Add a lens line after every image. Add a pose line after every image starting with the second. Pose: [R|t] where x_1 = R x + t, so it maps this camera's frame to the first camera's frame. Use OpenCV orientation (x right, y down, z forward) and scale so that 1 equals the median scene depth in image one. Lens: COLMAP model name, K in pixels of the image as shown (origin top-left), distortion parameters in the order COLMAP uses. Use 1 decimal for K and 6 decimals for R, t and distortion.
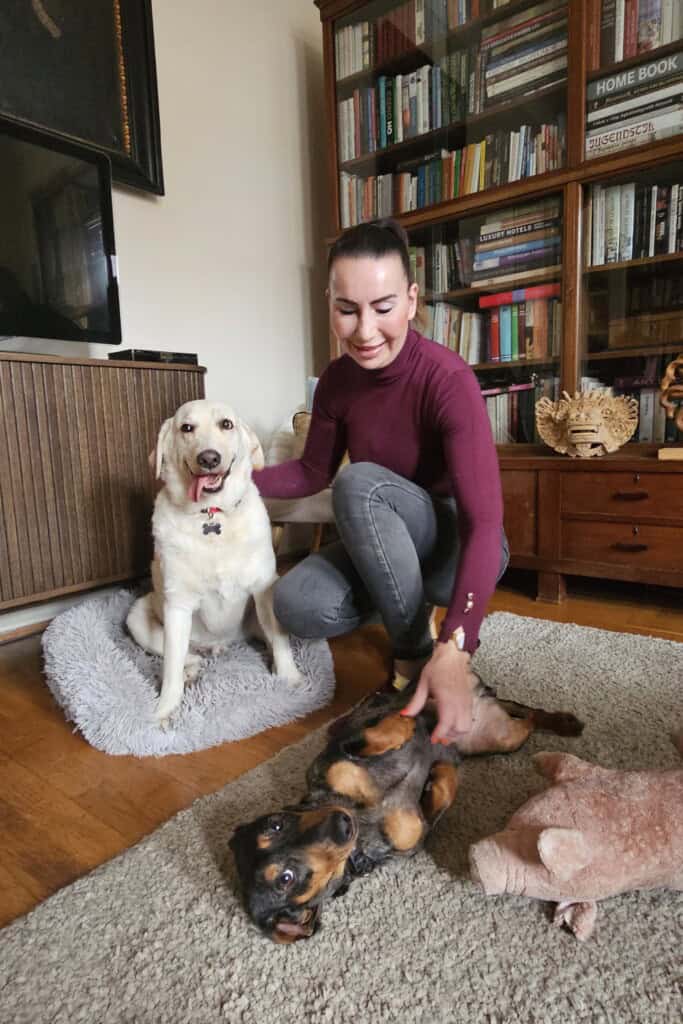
lens RADIAL K [[583.0, 0, 338.3], [0, 583.0, 508.5], [0, 0, 1]] dist [-0.023290, 0.002977]
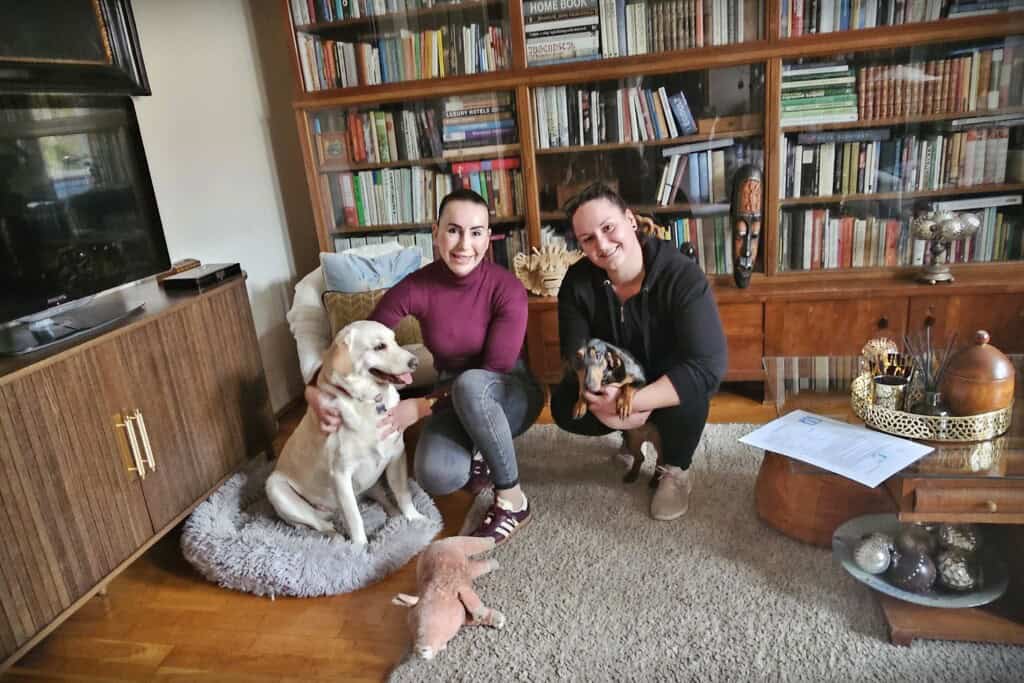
lens RADIAL K [[649.2, 0, 512.9], [0, 649.2, 336.5], [0, 0, 1]] dist [0.005378, -0.006525]
pose [[0.900827, -0.174419, 0.397603, -0.255435], [0.133247, 0.982630, 0.129165, -0.191916], [-0.413226, -0.063376, 0.908421, -0.302757]]
